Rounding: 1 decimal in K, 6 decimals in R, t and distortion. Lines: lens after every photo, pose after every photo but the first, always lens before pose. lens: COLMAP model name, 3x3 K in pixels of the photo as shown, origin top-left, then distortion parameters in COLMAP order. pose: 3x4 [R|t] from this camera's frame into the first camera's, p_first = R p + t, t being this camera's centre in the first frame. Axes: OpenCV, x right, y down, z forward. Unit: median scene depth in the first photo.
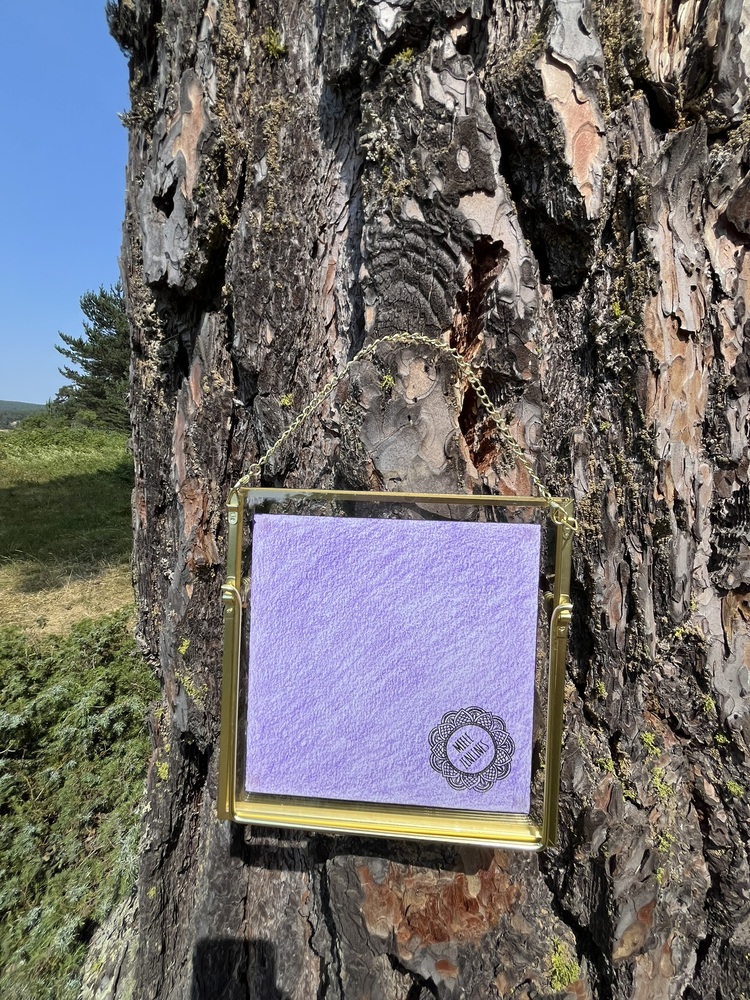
lens RADIAL K [[402.4, 0, 382.6], [0, 402.4, 502.1], [0, 0, 1]] dist [-0.004542, -0.000140]
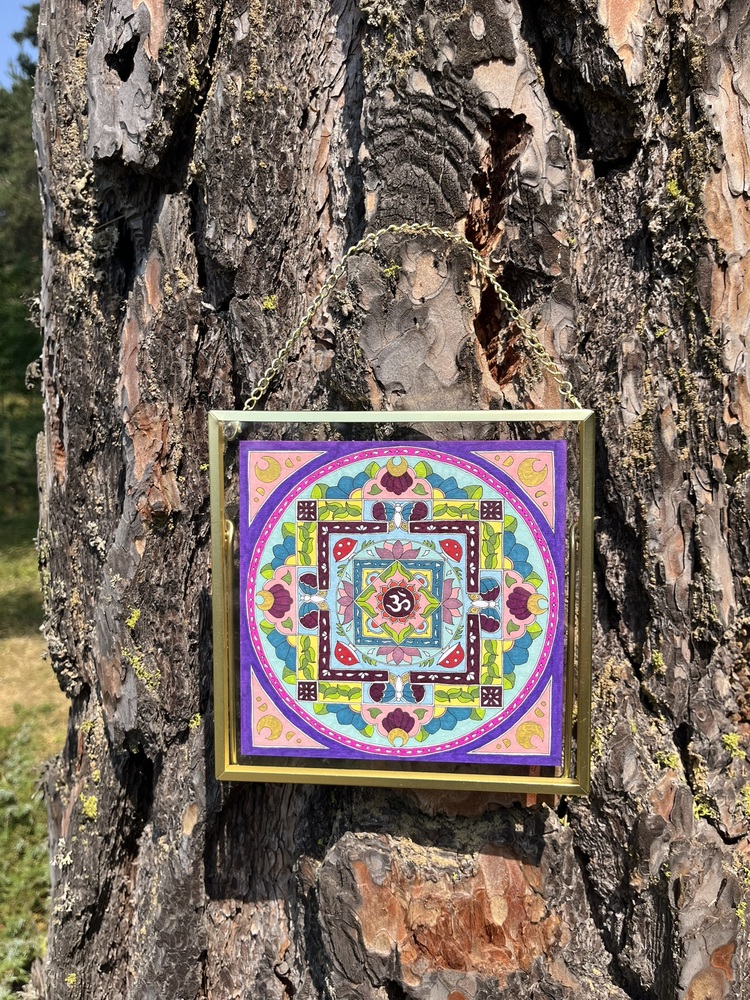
lens RADIAL K [[763.2, 0, 373.7], [0, 763.2, 506.3], [0, 0, 1]] dist [0.048241, -0.078910]
pose [[0.999390, 0.004315, -0.034642, 0.030448], [-0.004700, 0.999928, -0.011028, 0.181799], [0.034592, 0.011184, 0.999339, -0.564023]]
